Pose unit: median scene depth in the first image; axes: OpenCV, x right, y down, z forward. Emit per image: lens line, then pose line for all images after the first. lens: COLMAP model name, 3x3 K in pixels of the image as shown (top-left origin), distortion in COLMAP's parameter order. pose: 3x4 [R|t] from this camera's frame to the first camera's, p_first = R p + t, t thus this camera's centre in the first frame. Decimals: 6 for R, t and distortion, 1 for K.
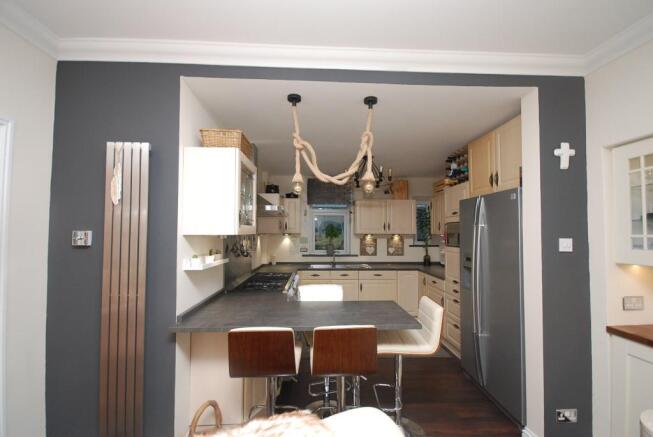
lens RADIAL K [[288.2, 0, 329.8], [0, 288.2, 219.3], [0, 0, 1]] dist [0.010376, -0.008679]
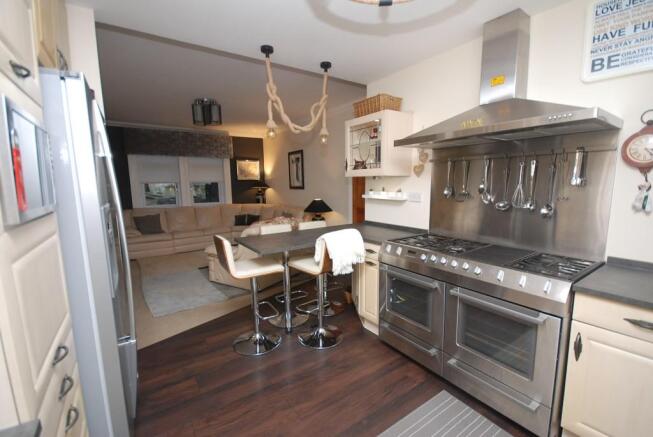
lens RADIAL K [[288.2, 0, 329.8], [0, 288.2, 219.3], [0, 0, 1]] dist [0.010376, -0.008679]
pose [[-0.847847, 0.078495, -0.524399, 0.238175], [0.036142, 0.995237, 0.090538, 0.054479], [0.529008, 0.057810, -0.846646, 0.897479]]
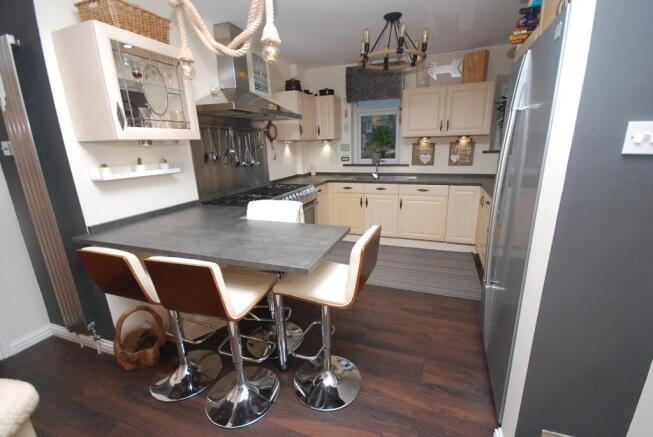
lens RADIAL K [[288.2, 0, 329.8], [0, 288.2, 219.3], [0, 0, 1]] dist [0.010376, -0.008679]
pose [[0.919055, 0.072658, -0.387374, 0.219189], [0.048474, 0.954560, 0.294049, 0.022055], [0.391137, -0.289025, 0.873772, 0.166256]]
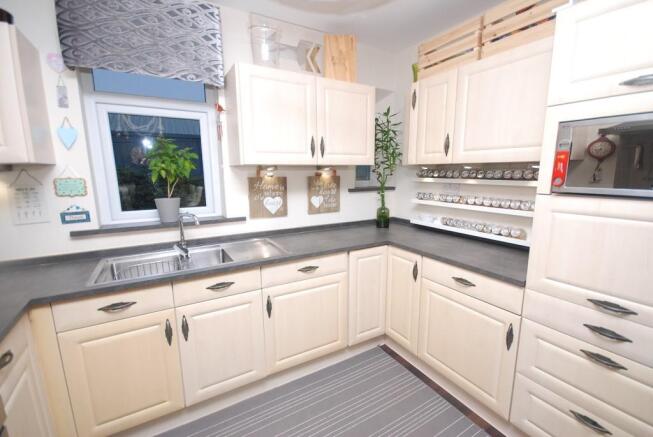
lens RADIAL K [[288.2, 0, 329.8], [0, 288.2, 219.3], [0, 0, 1]] dist [0.010376, -0.008679]
pose [[0.883145, -0.089338, 0.460515, 0.013379], [-0.009971, 0.977901, 0.208830, 0.037689], [-0.468995, -0.189019, 0.862737, 0.585163]]
